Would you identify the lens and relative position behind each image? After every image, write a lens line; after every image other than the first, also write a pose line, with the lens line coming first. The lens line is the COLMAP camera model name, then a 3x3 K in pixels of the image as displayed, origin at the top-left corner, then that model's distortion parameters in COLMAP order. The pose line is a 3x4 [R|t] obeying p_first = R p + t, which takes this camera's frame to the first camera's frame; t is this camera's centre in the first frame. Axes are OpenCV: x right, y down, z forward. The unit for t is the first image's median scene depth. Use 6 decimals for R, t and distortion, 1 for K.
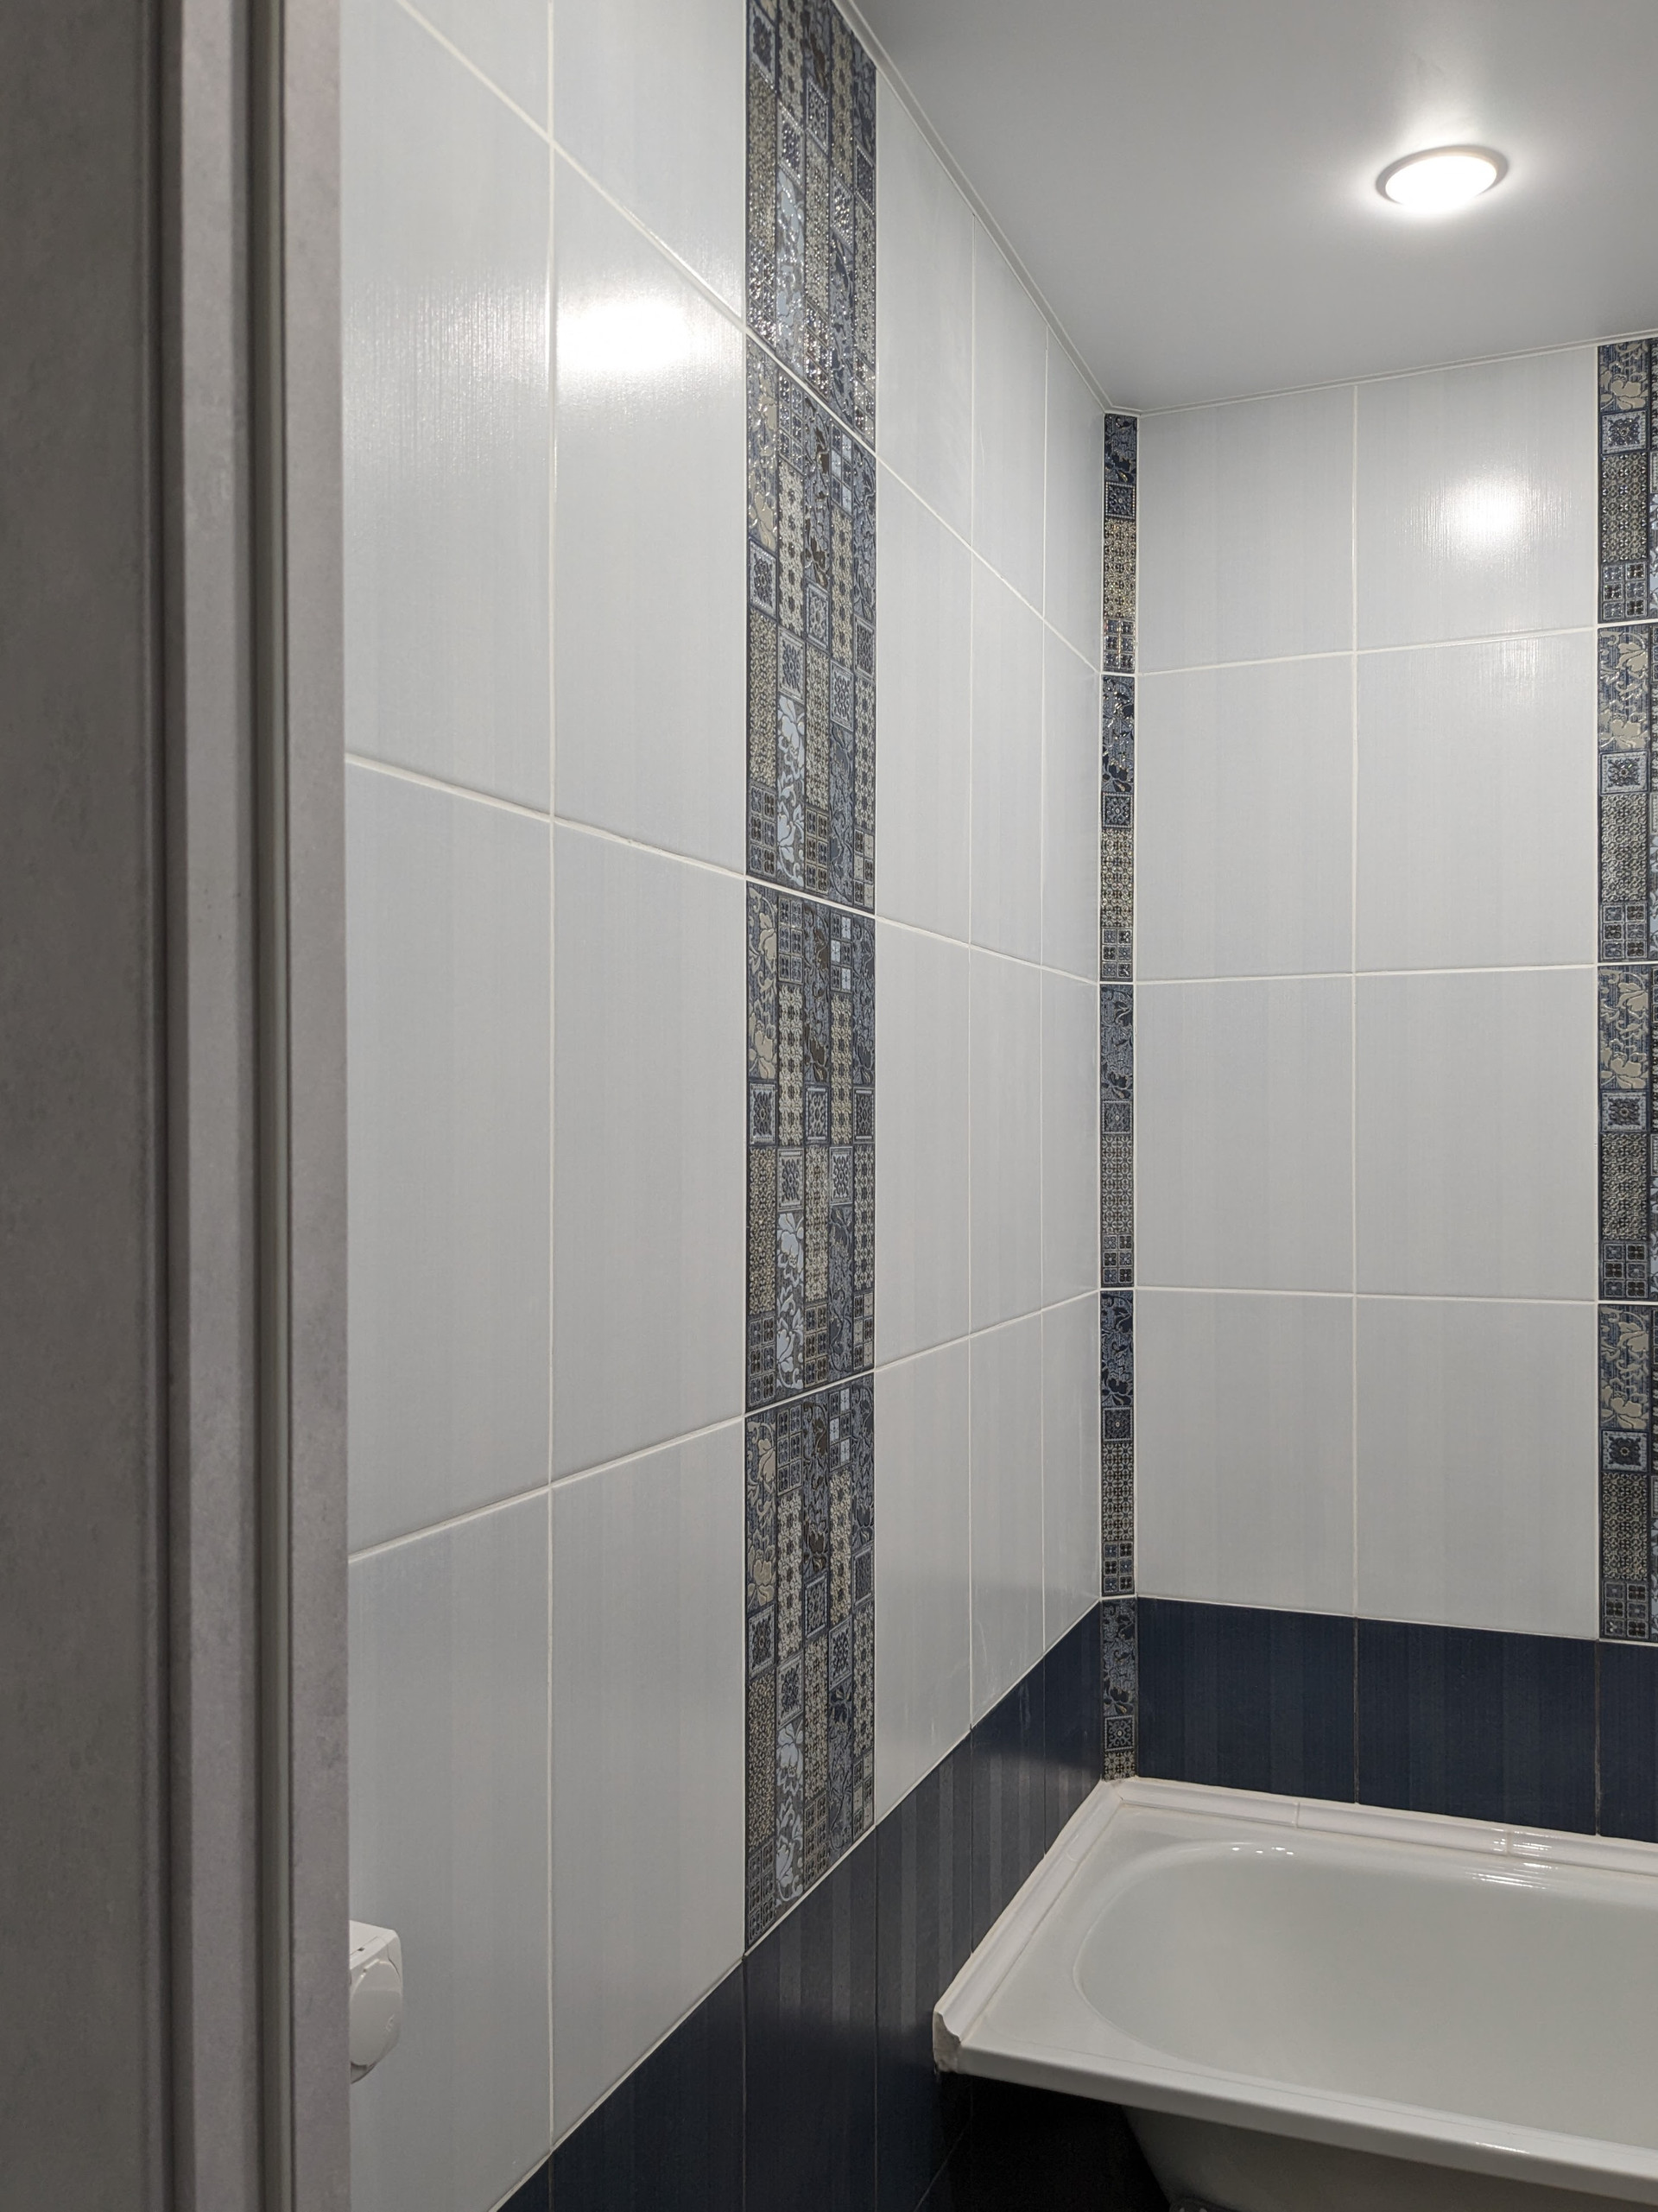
lens RADIAL K [[1881.3, 0, 831.6], [0, 1881.3, 1117.9], [0, 0, 1]] dist [0.134576, -0.227217]
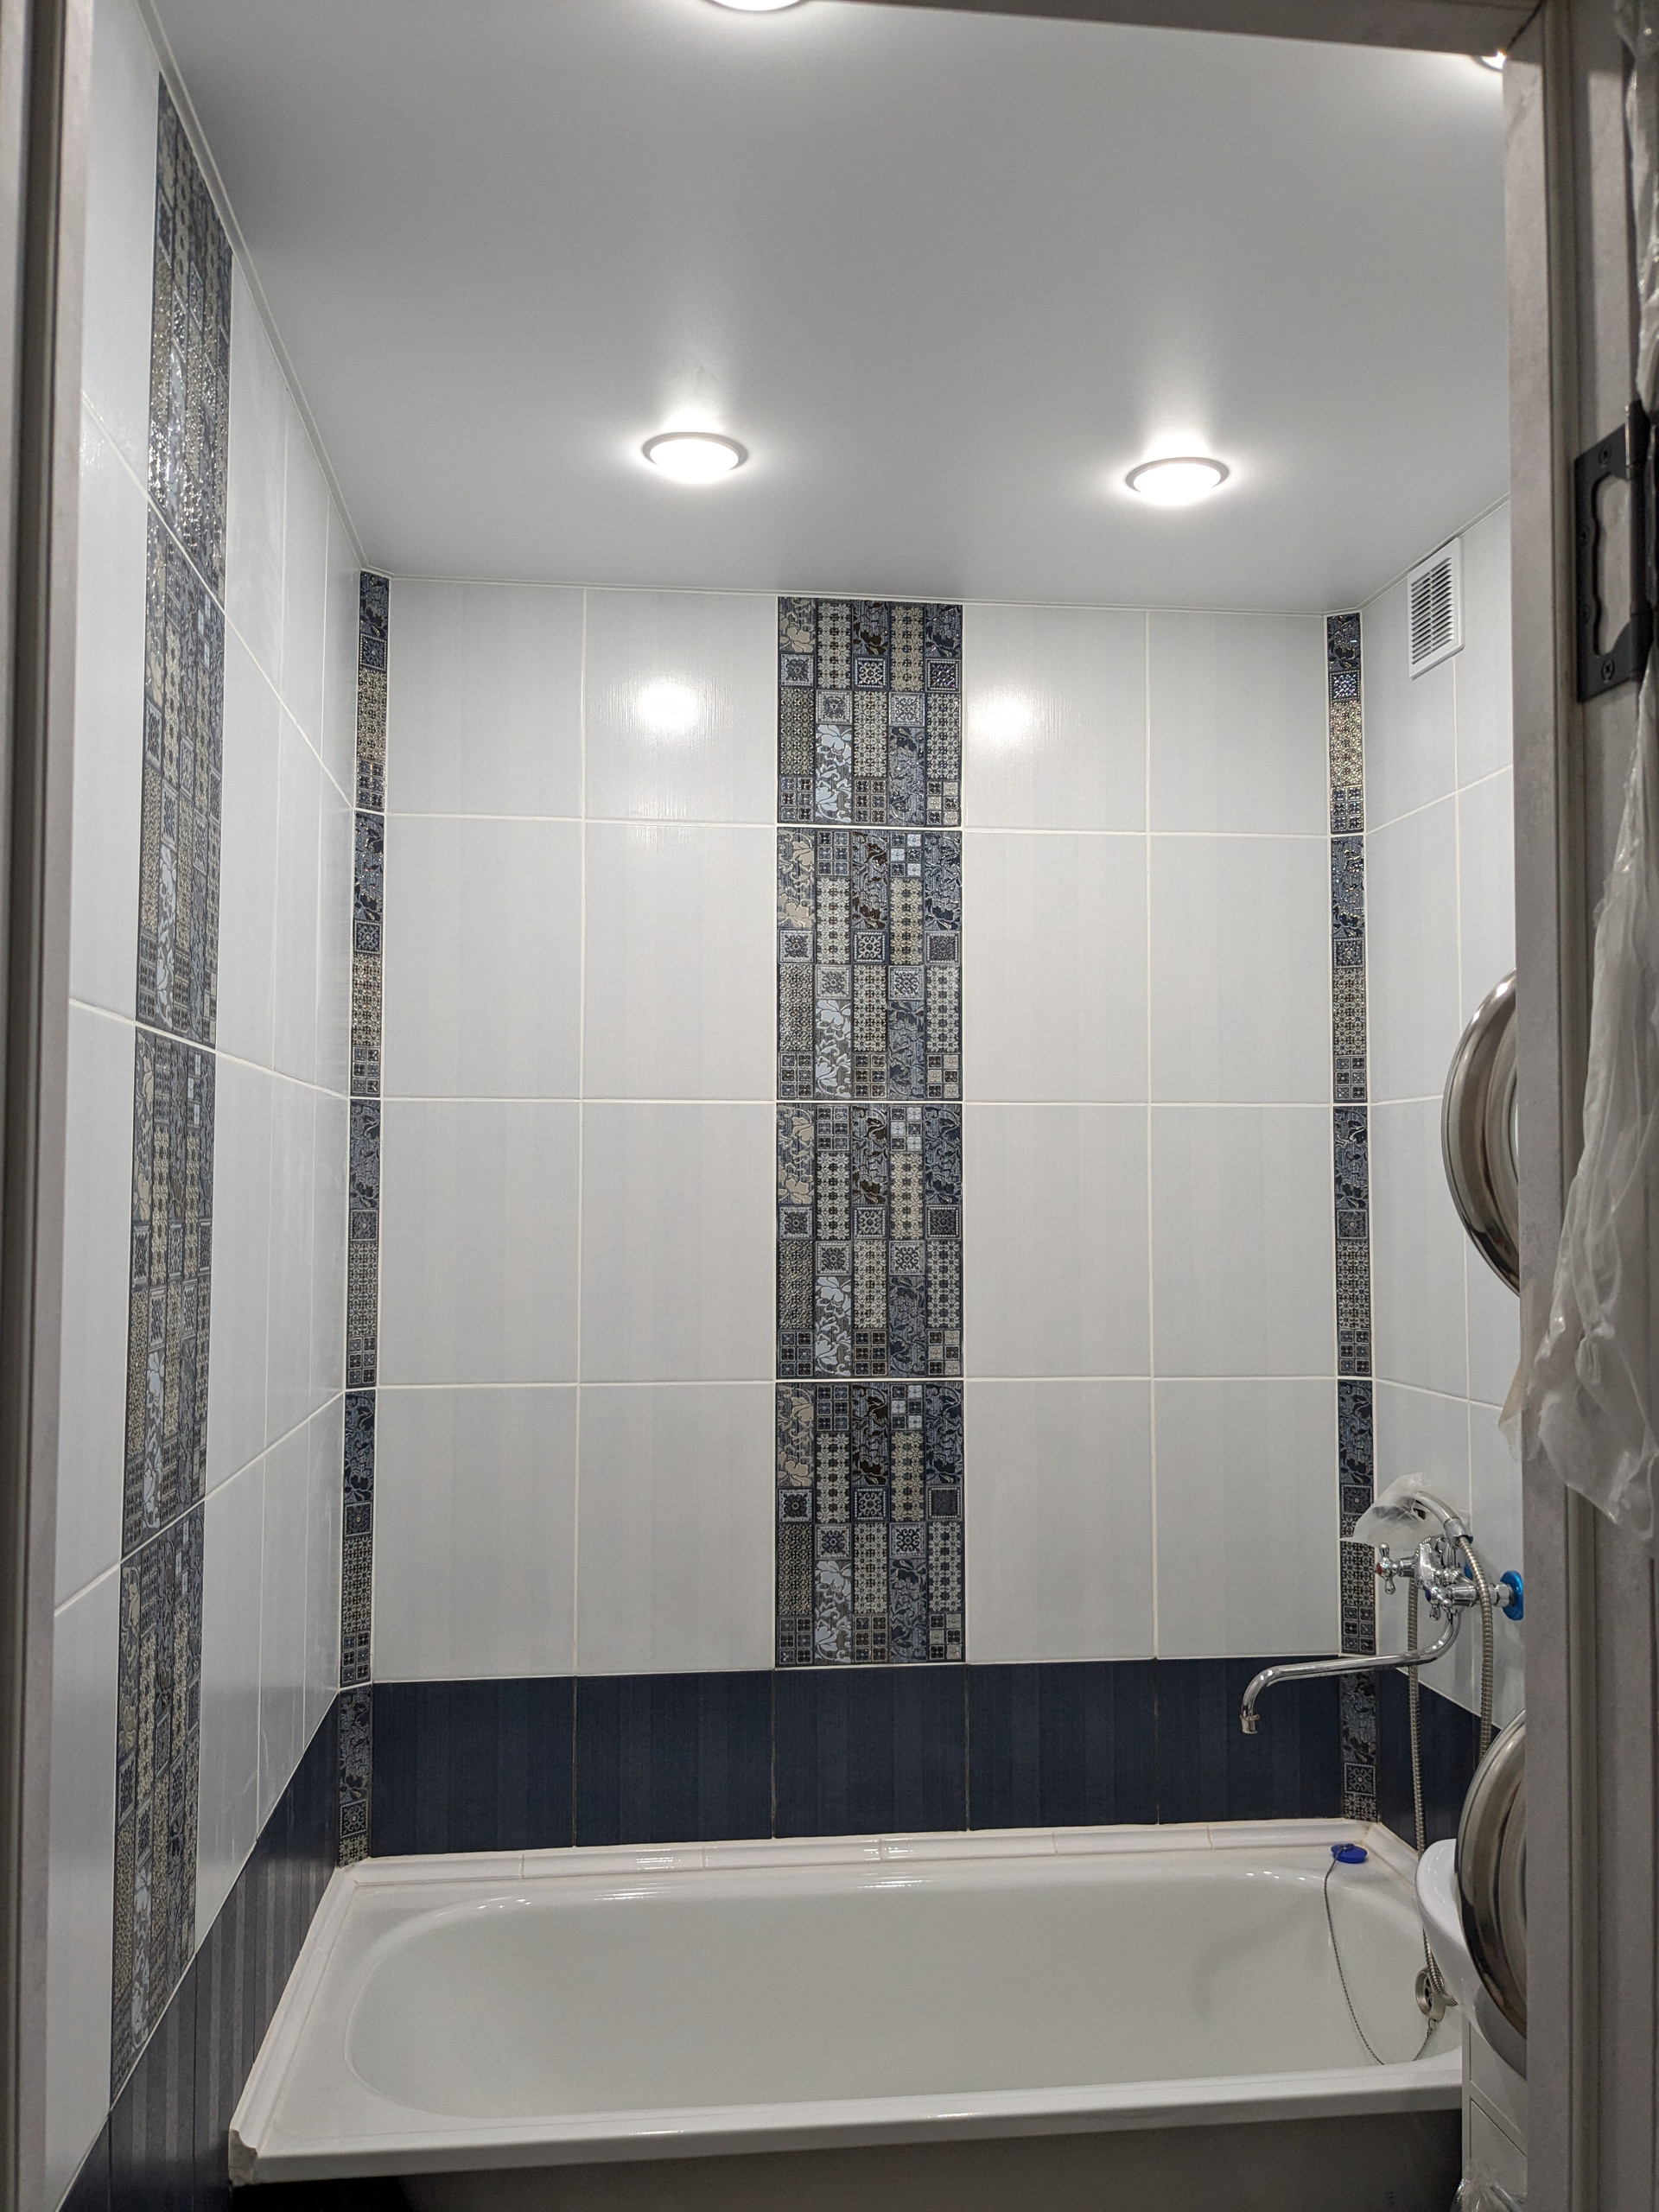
lens RADIAL K [[1813.9, 0, 829.5], [0, 1813.9, 1106.0], [0, 0, 1]] dist [0.112376, -0.114835]
pose [[0.876777, 0.028679, 0.480041, -0.124215], [-0.009903, 0.999085, -0.041601, -0.029677], [-0.480795, 0.031720, 0.876259, -0.027914]]
